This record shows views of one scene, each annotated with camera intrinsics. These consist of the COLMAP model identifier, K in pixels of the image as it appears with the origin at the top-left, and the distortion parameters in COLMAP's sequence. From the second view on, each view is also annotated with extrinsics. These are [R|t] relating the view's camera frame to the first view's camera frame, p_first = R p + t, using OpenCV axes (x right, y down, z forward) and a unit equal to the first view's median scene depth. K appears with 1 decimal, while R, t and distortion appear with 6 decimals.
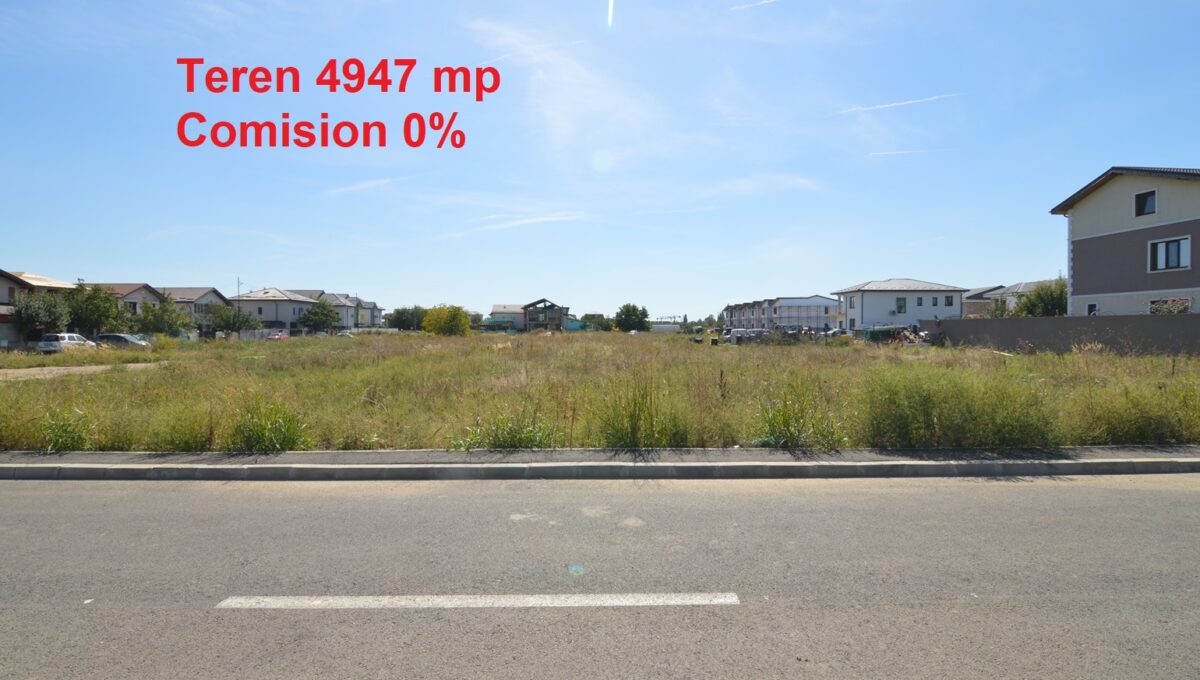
lens RADIAL K [[600.9, 0, 595.8], [0, 600.9, 335.6], [0, 0, 1]] dist [0.001916, -0.014511]
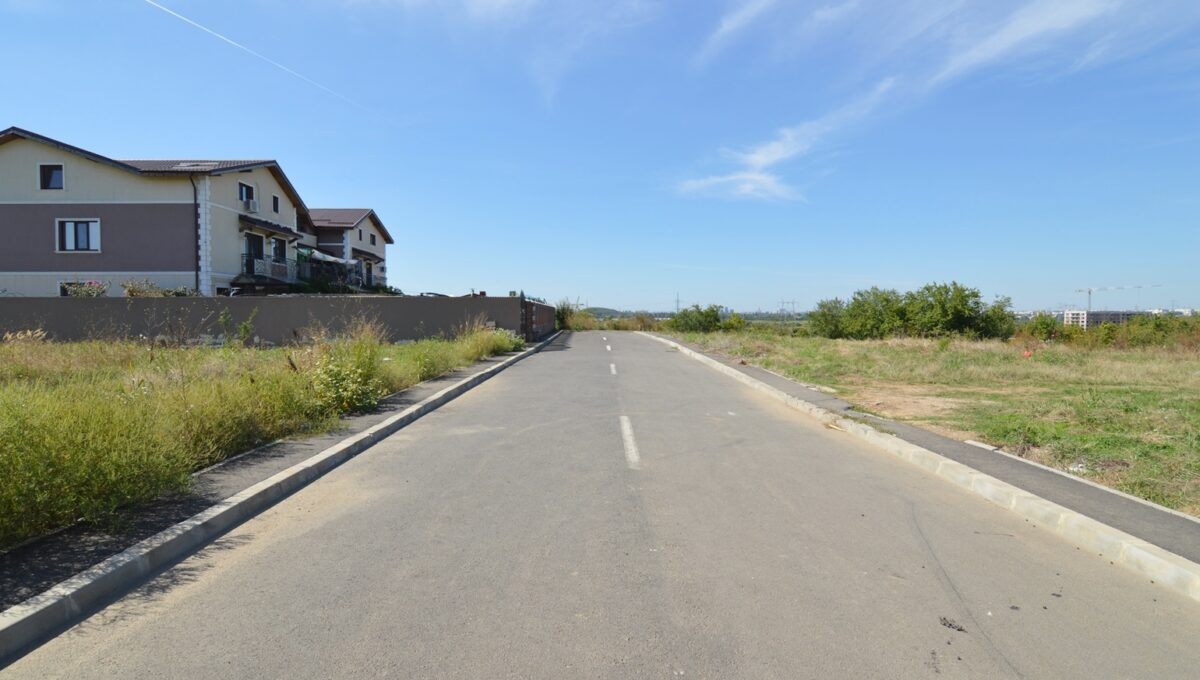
lens RADIAL K [[585.2, 0, 583.7], [0, 585.2, 339.8], [0, 0, 1]] dist [-0.000740, -0.014980]
pose [[0.024494, -0.043384, 0.998758, 0.014209], [0.008000, 0.999034, 0.043200, -0.000438], [-0.999668, 0.006931, 0.024817, 0.058023]]
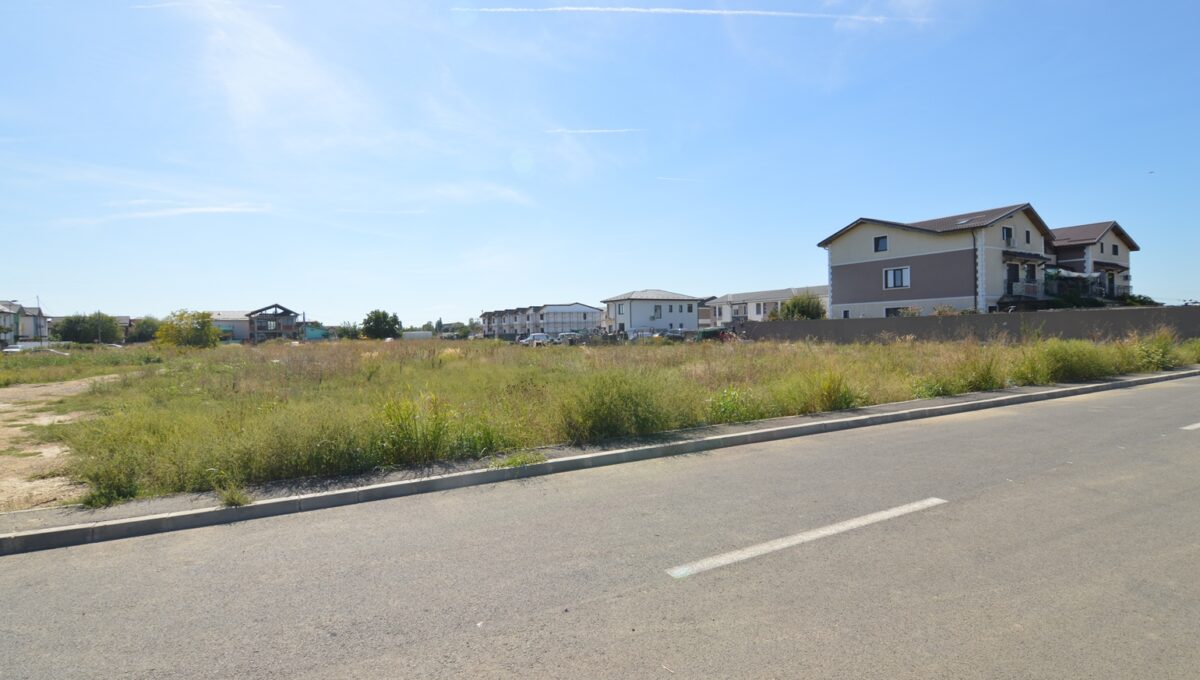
lens RADIAL K [[600.9, 0, 595.8], [0, 600.9, 335.6], [0, 0, 1]] dist [0.001916, -0.014511]
pose [[0.871047, -0.018870, 0.490837, -0.174653], [0.024423, 0.999690, -0.004907, 0.000347], [-0.490592, 0.016262, 0.871238, 0.011429]]
